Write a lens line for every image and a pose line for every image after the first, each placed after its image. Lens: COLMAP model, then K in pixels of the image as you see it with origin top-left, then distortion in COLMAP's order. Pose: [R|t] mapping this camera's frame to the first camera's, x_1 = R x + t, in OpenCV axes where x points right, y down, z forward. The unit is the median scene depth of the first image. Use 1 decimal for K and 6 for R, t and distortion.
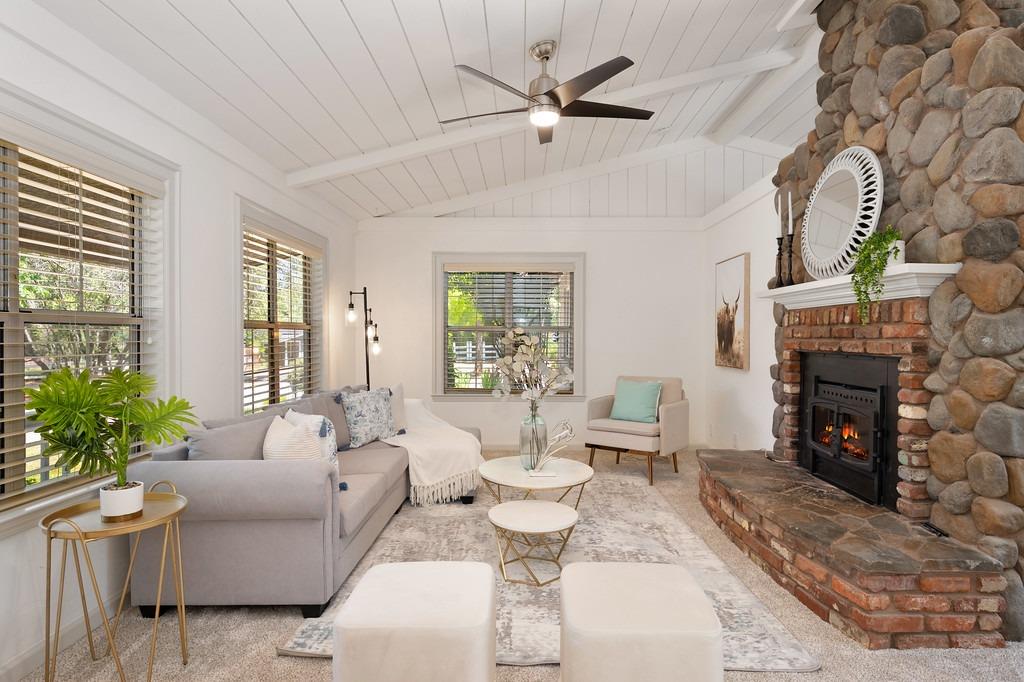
lens RADIAL K [[548.0, 0, 514.6], [0, 548.0, 335.6], [0, 0, 1]] dist [0.000106, 0.001071]
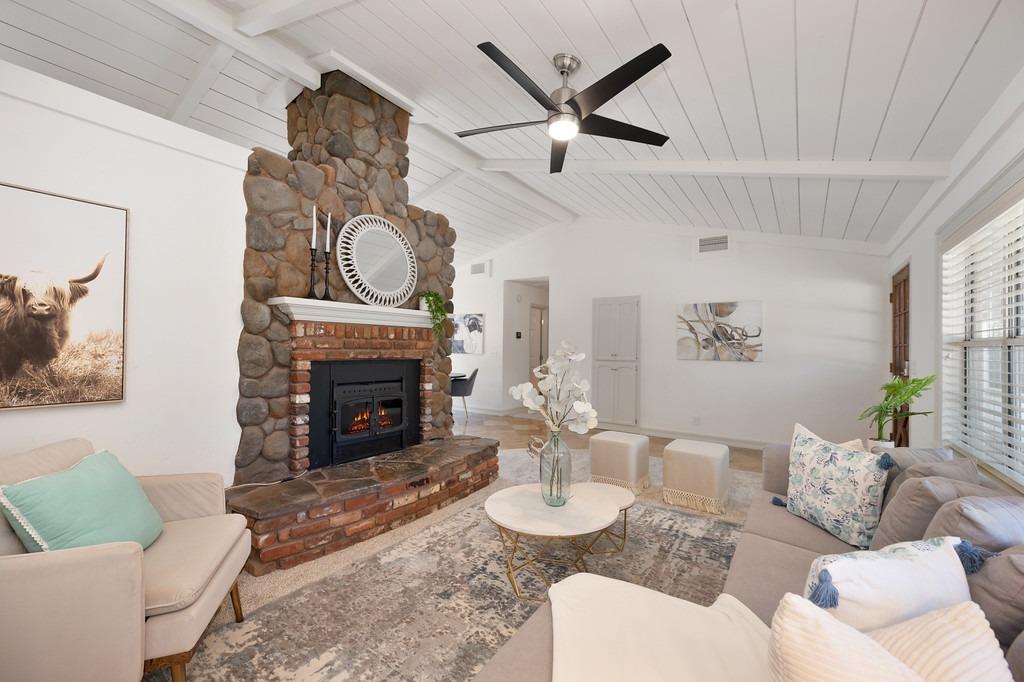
lens RADIAL K [[413.0, 0, 519.3], [0, 413.0, 343.0], [0, 0, 1]] dist [-0.000333, -0.000270]
pose [[-0.831734, -0.018964, 0.554850, -0.312784], [-0.024128, 0.999707, -0.002000, -0.017403], [-0.554650, -0.015051, -0.831948, 1.767691]]
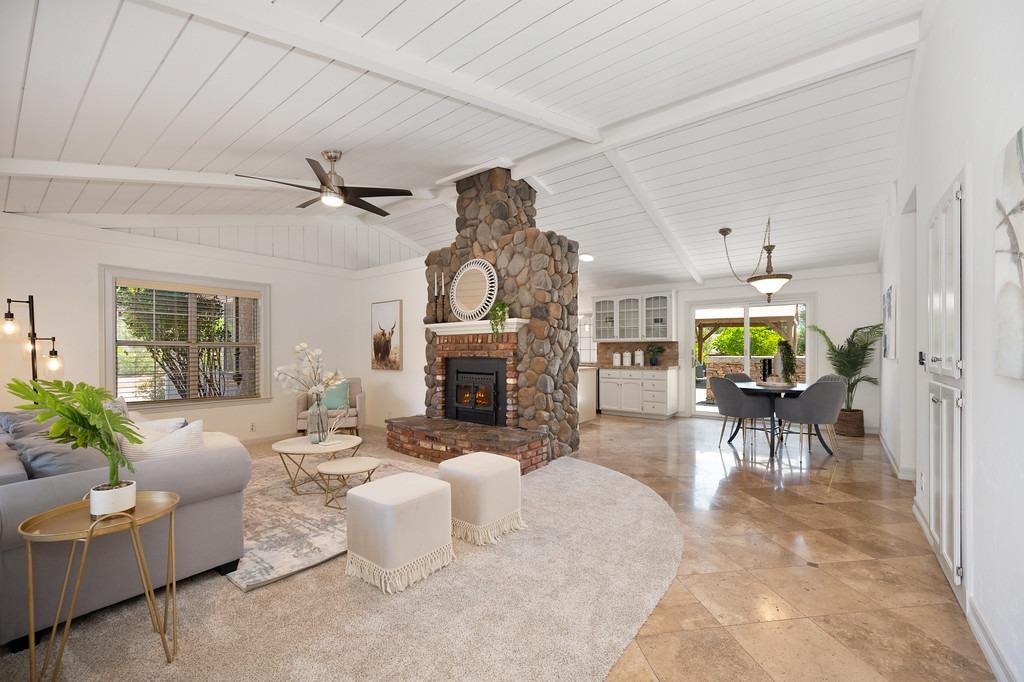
lens RADIAL K [[413.0, 0, 525.9], [0, 413.0, 351.6], [0, 0, 1]] dist [-0.000333, -0.000270]
pose [[0.590460, -0.005117, 0.807051, -0.570008], [0.004736, 0.999985, 0.002875, 0.007269], [-0.807053, 0.002125, 0.590475, -0.076293]]
